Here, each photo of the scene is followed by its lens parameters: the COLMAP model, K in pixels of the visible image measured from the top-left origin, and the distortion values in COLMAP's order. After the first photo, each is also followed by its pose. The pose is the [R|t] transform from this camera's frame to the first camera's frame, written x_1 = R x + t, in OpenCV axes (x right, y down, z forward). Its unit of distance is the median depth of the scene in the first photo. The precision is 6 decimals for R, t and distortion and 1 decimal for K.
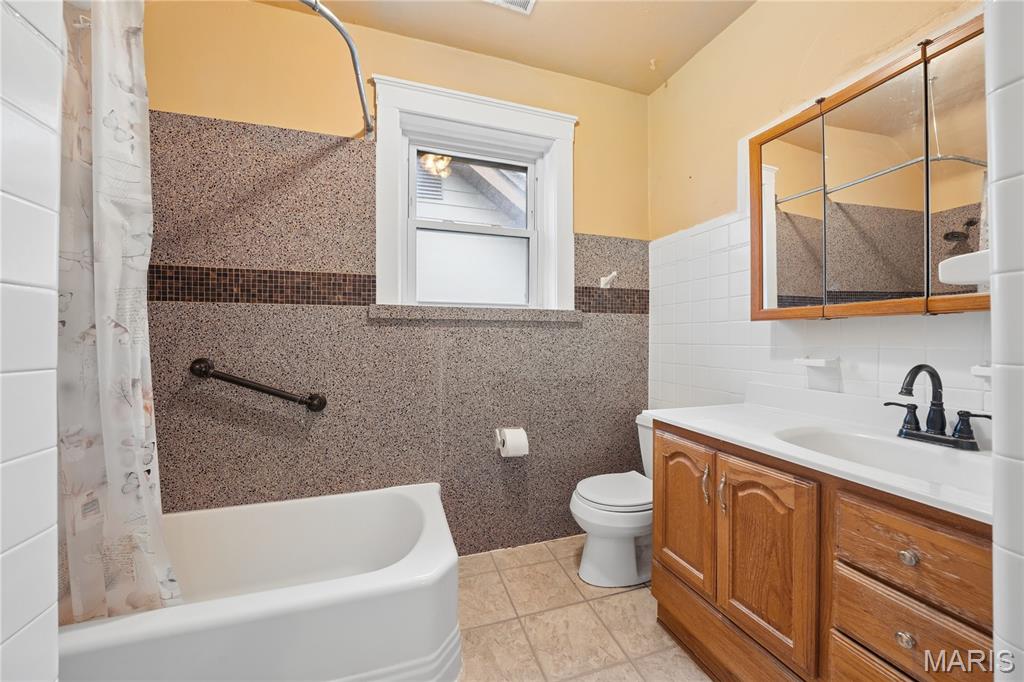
lens RADIAL K [[358.3, 0, 505.0], [0, 358.3, 339.8], [0, 0, 1]] dist [-0.022694, 0.000673]
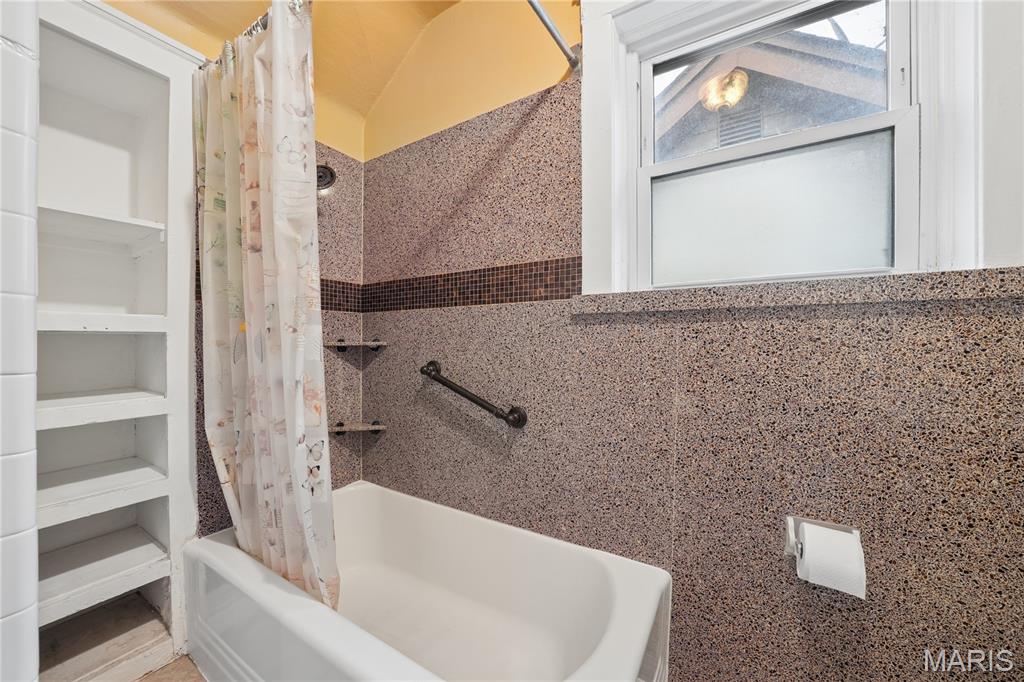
lens RADIAL K [[358.3, 0, 522.4], [0, 358.3, 346.8], [0, 0, 1]] dist [-0.022694, 0.000673]
pose [[0.662652, 0.007498, -0.748890, 0.116173], [-0.000292, 0.999952, 0.009753, -0.000730], [0.748927, -0.006244, 0.662623, 0.439456]]
